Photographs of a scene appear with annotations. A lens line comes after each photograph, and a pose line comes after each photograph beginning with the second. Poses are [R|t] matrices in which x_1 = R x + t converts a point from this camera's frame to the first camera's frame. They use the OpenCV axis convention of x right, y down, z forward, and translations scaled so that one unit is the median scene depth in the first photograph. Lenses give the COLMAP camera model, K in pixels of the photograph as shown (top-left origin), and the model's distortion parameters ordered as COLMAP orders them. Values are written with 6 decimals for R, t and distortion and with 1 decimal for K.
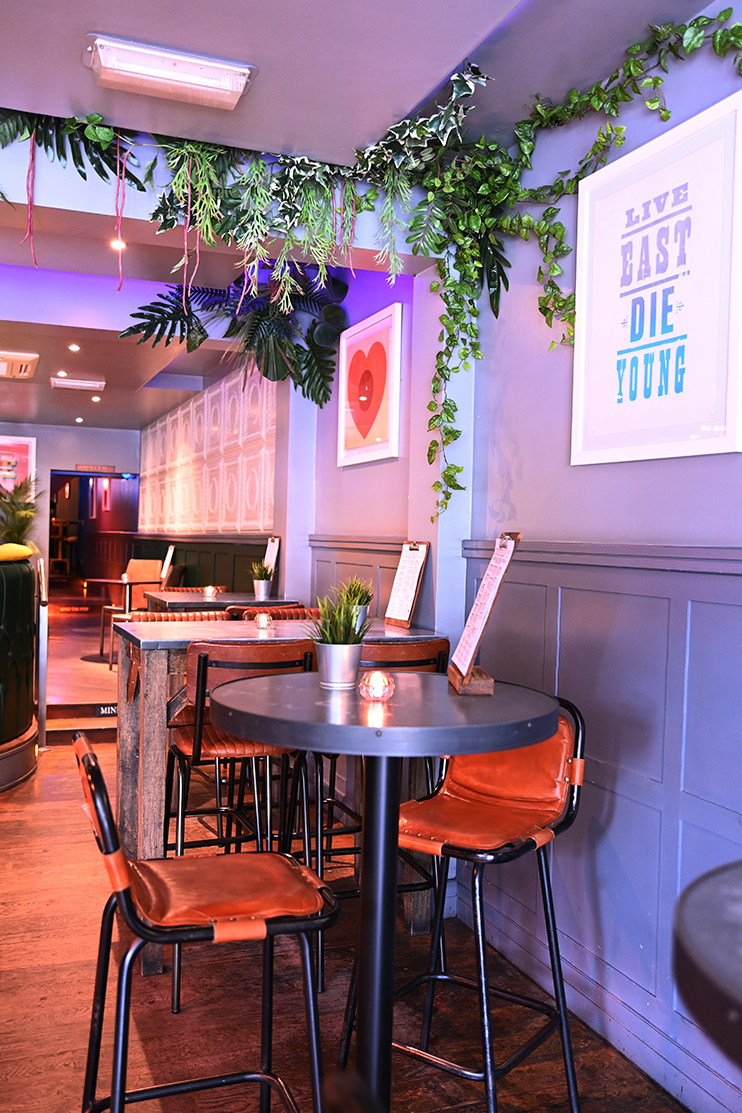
lens RADIAL K [[1030.5, 0, 373.8], [0, 1030.5, 553.6], [0, 0, 1]] dist [0.006233, 0.000000]
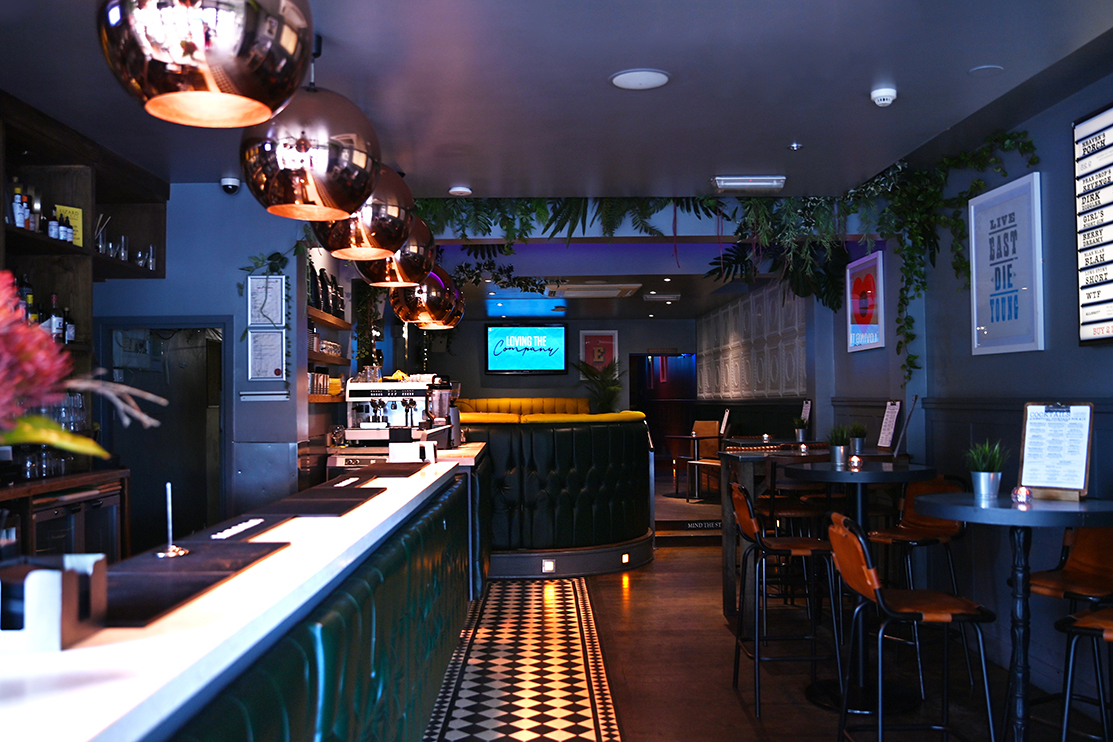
lens RADIAL K [[983.2, 0, 559.6], [0, 983.2, 366.0], [0, 0, 1]] dist [-0.048707, -0.012486]
pose [[0.941220, -0.046881, -0.334525, 0.065759], [0.029452, 0.997941, -0.056985, 0.008259], [0.336508, 0.043782, 0.940662, -0.708552]]
